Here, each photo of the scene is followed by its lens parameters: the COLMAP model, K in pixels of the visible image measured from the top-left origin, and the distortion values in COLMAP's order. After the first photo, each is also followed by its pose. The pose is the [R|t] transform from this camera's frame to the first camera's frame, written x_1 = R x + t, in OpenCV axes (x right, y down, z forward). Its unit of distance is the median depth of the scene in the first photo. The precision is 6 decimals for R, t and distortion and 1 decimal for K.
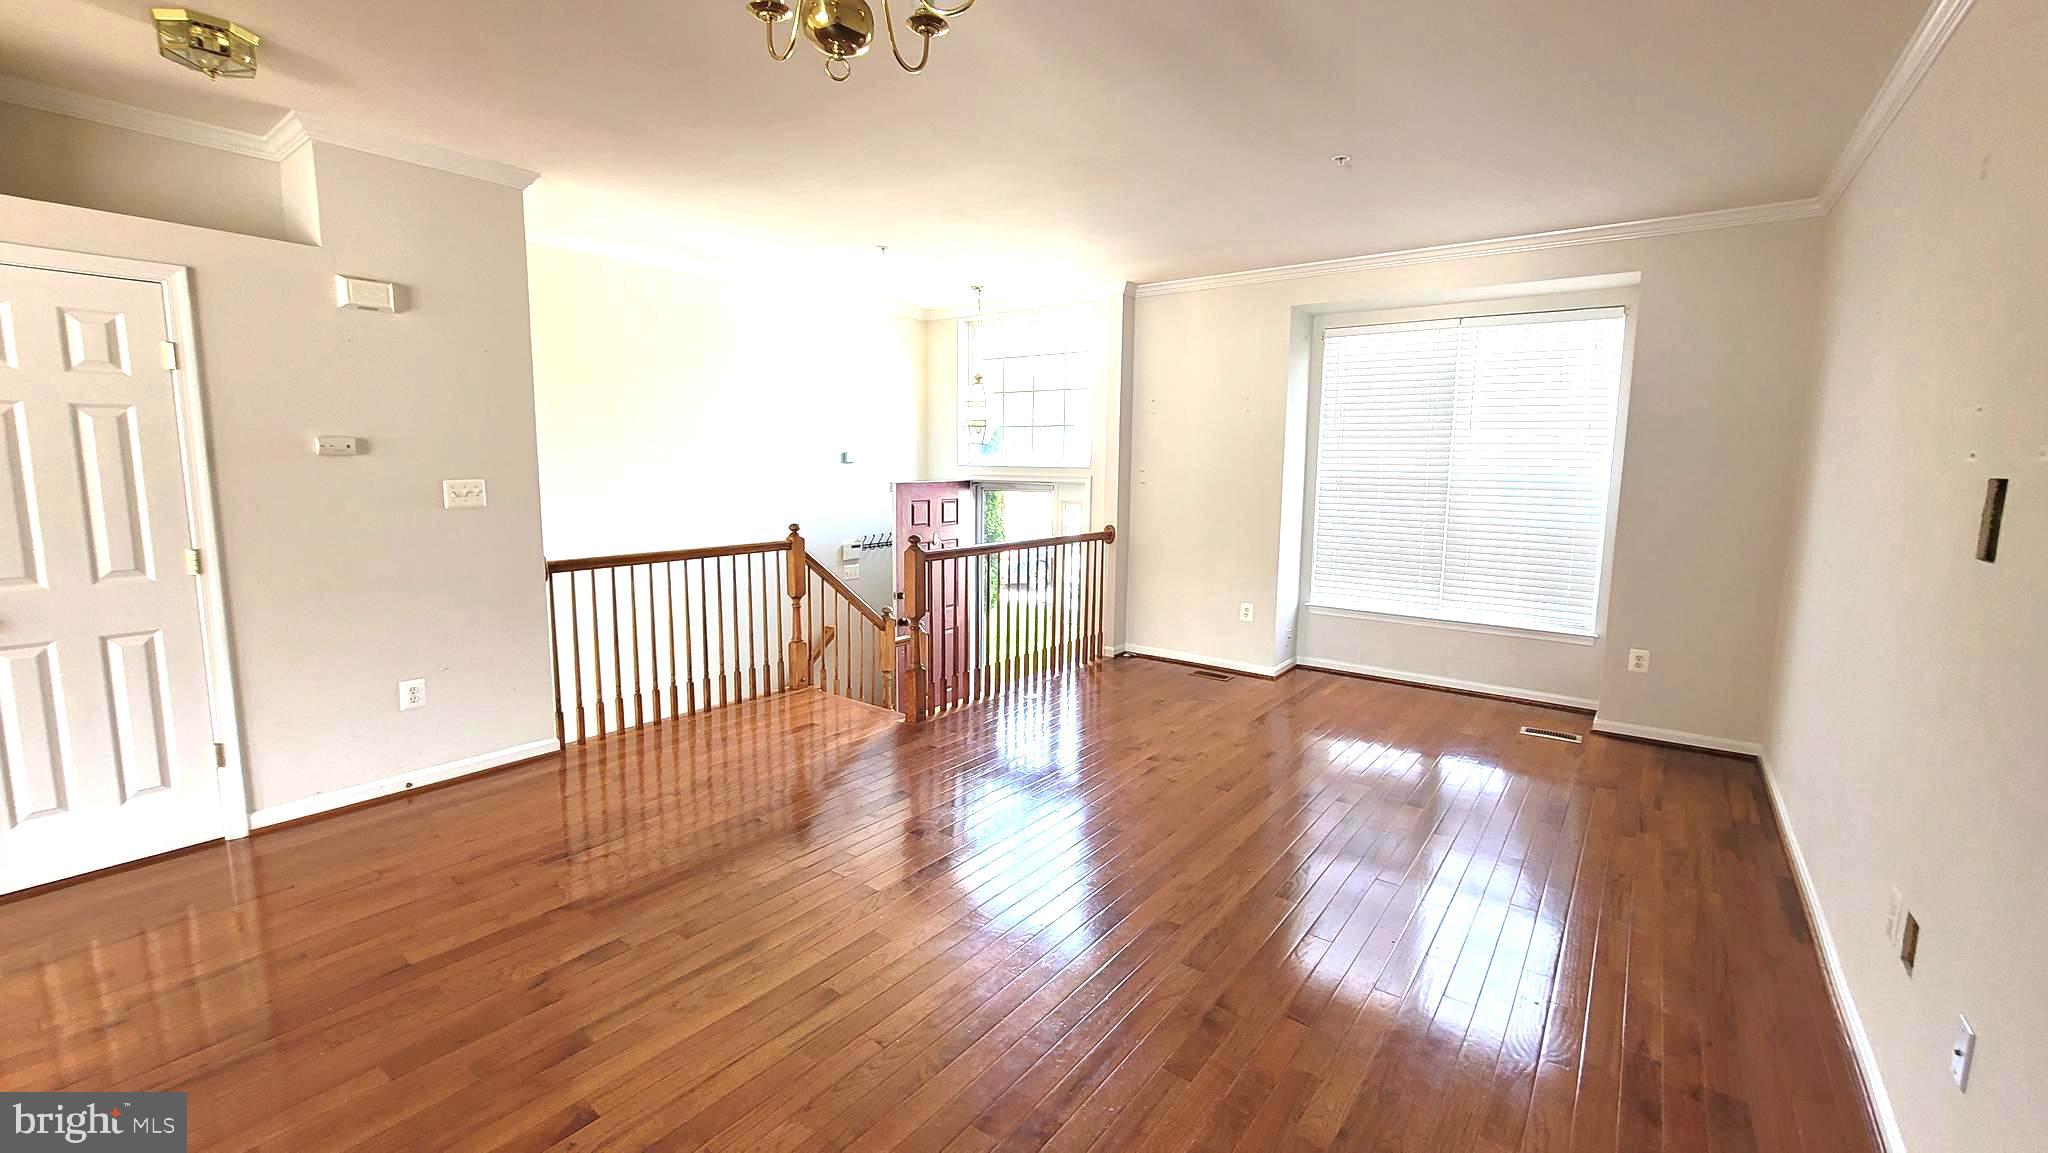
lens RADIAL K [[840.0, 0, 1027.2], [0, 840.0, 560.9], [0, 0, 1]] dist [-0.001343, 0.000117]
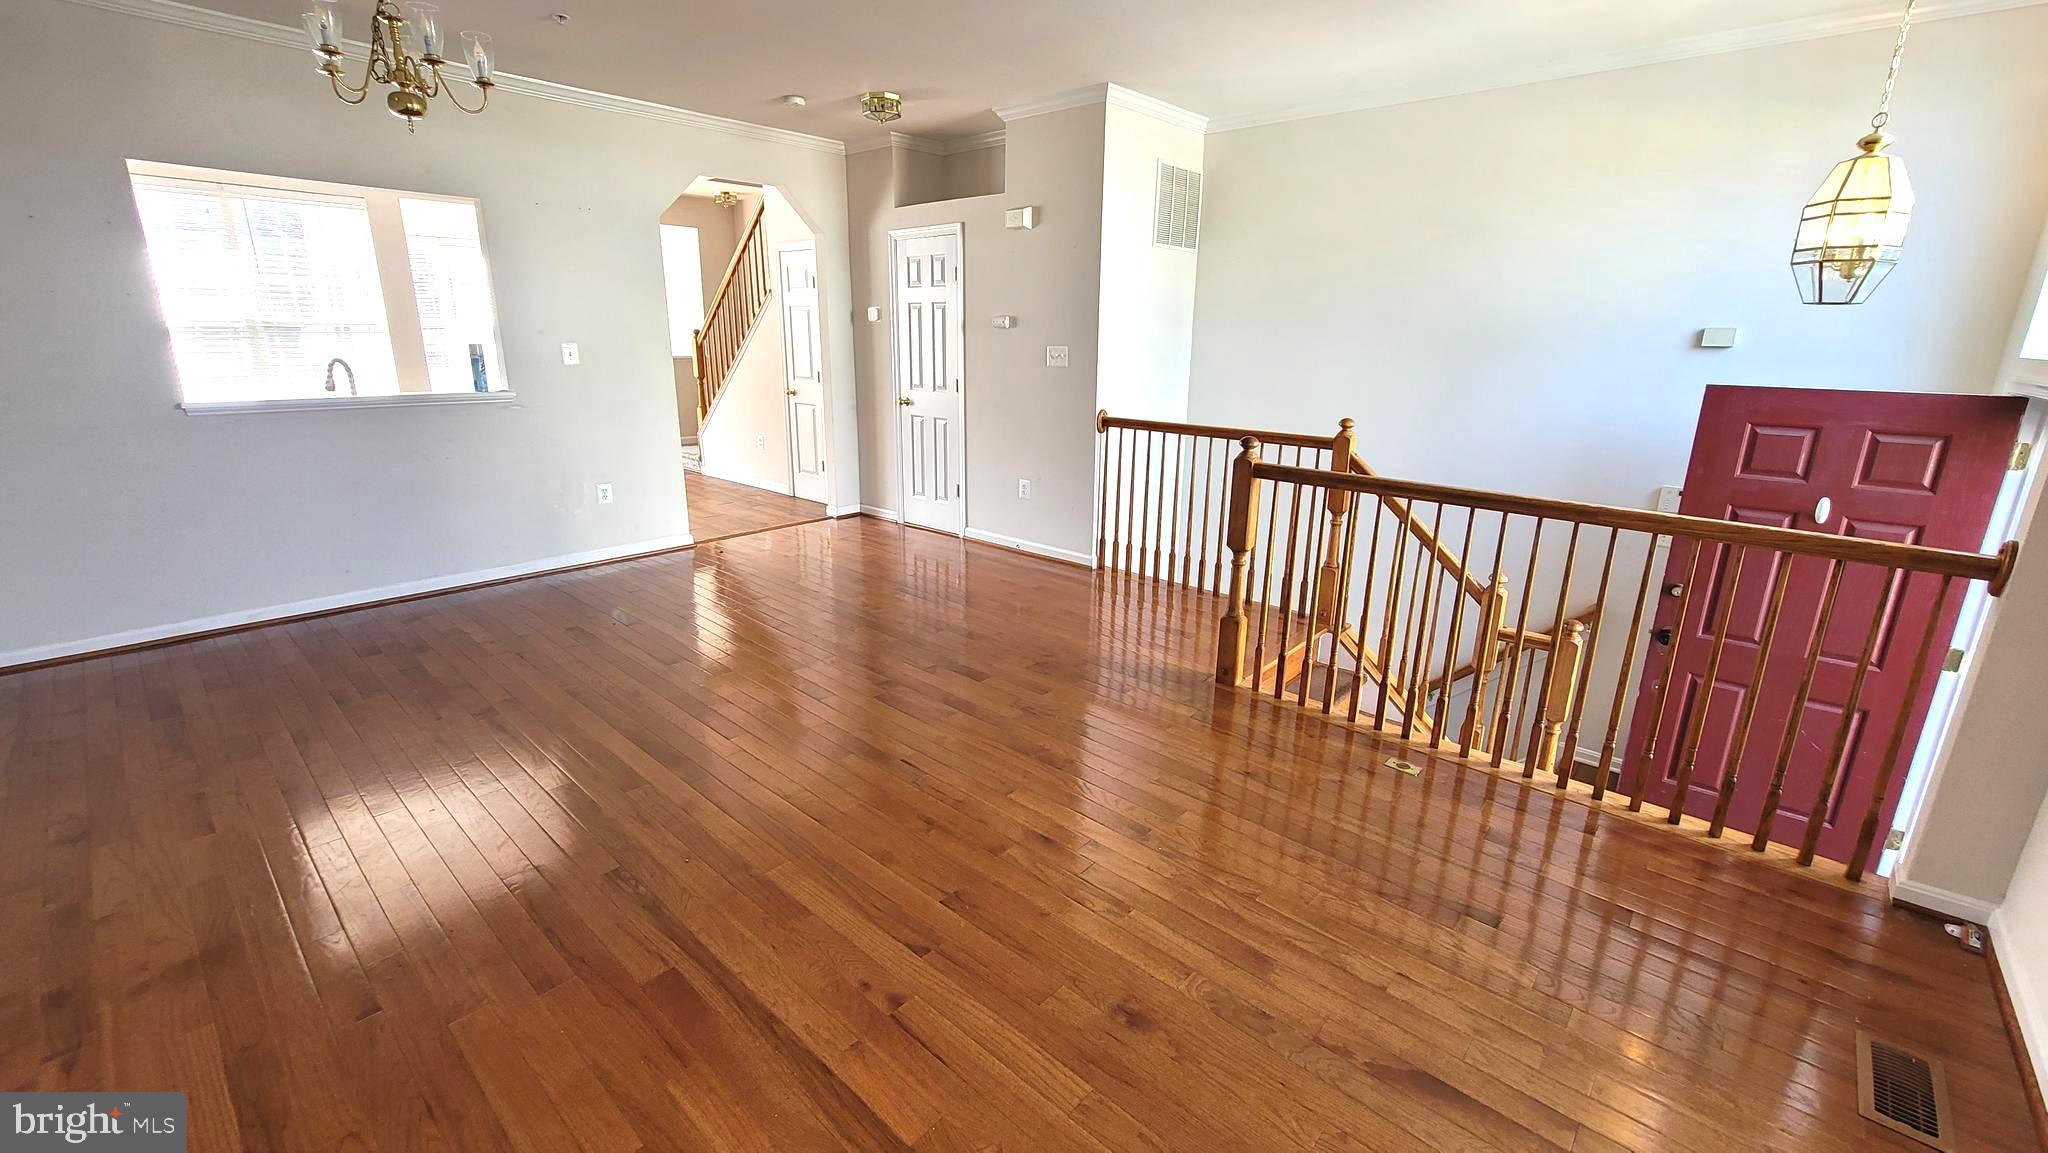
lens RADIAL K [[840.0, 0, 1027.2], [0, 840.0, 560.9], [0, 0, 1]] dist [-0.001343, 0.000117]
pose [[-0.086804, 0.251771, -0.963886, 0.512418], [-0.137488, 0.955252, 0.261898, -0.077772], [0.986693, 0.155256, -0.048304, 0.729728]]
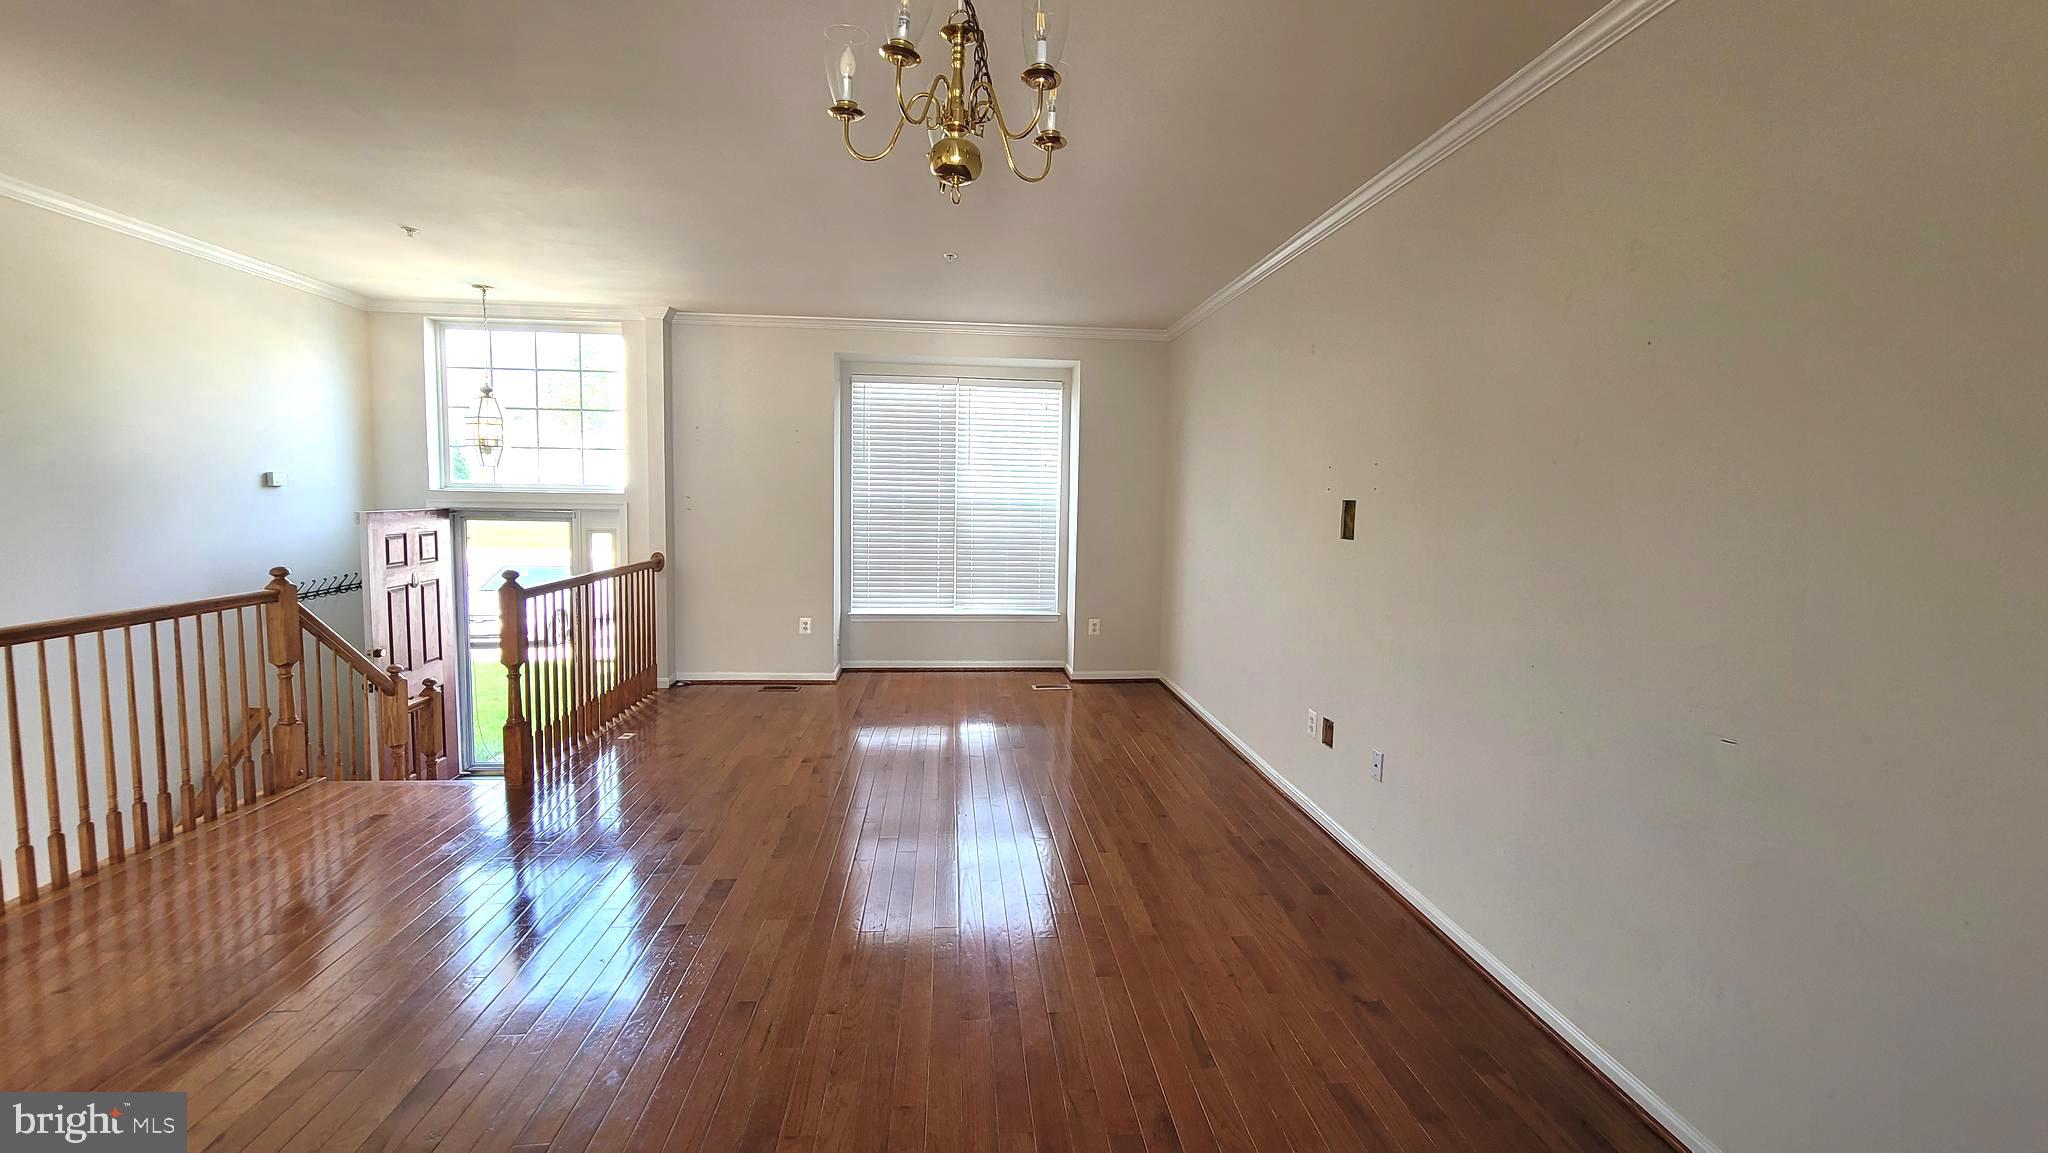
lens RADIAL K [[840.0, 0, 1027.2], [0, 840.0, 560.9], [0, 0, 1]] dist [-0.001343, 0.000117]
pose [[0.738221, -0.051492, 0.672591, -0.274488], [0.072363, 0.997374, -0.003068, 0.000887], [-0.670666, 0.050936, 0.740008, -0.007339]]
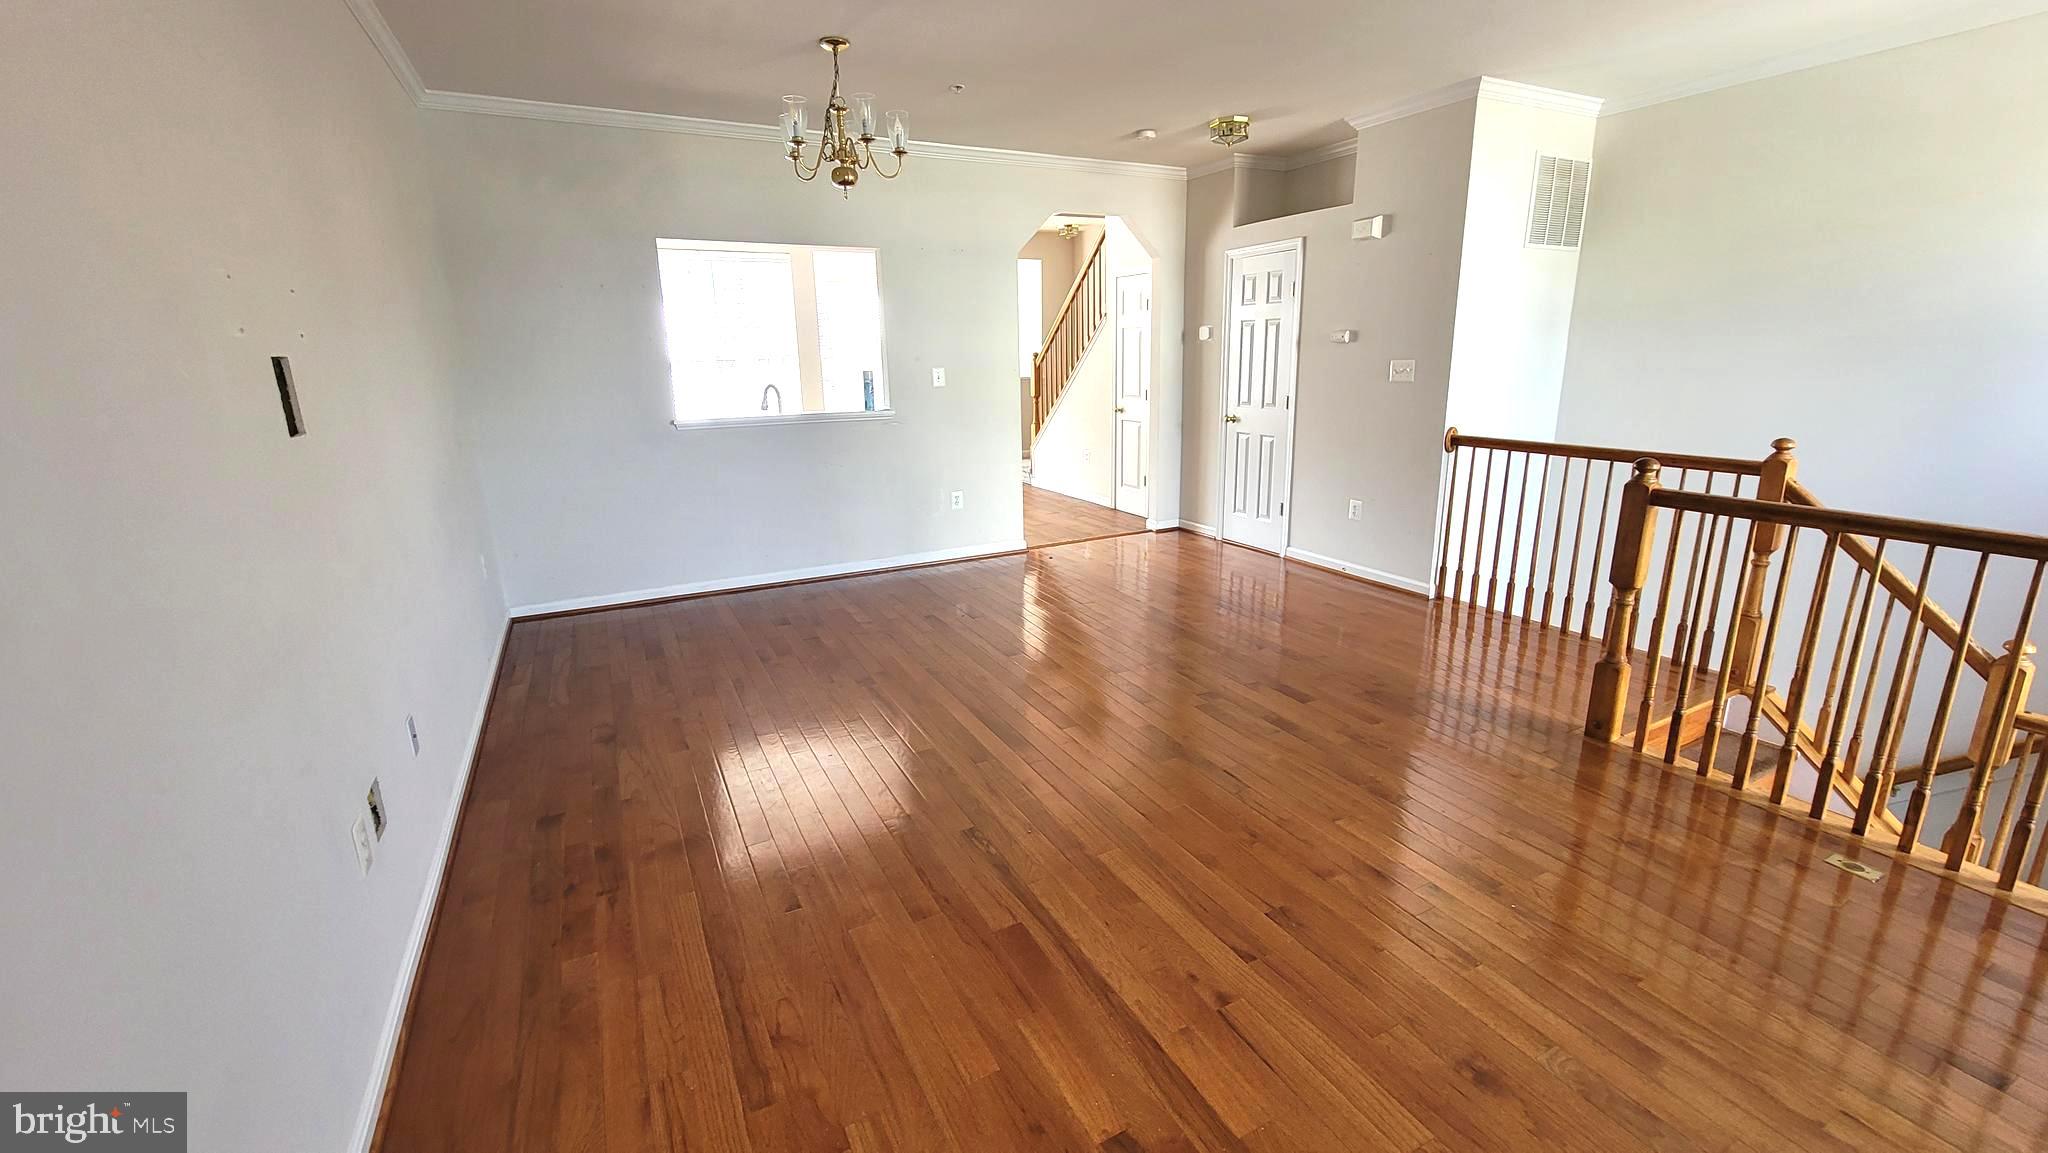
lens RADIAL K [[837.4, 0, 1032.0], [0, 837.4, 560.4], [0, 0, 1]] dist [0.001450, -0.000406]
pose [[-0.427551, 0.217537, -0.877427, 0.534127], [-0.100491, 0.953161, 0.285280, -0.077306], [0.898388, 0.210145, -0.385665, 0.714054]]
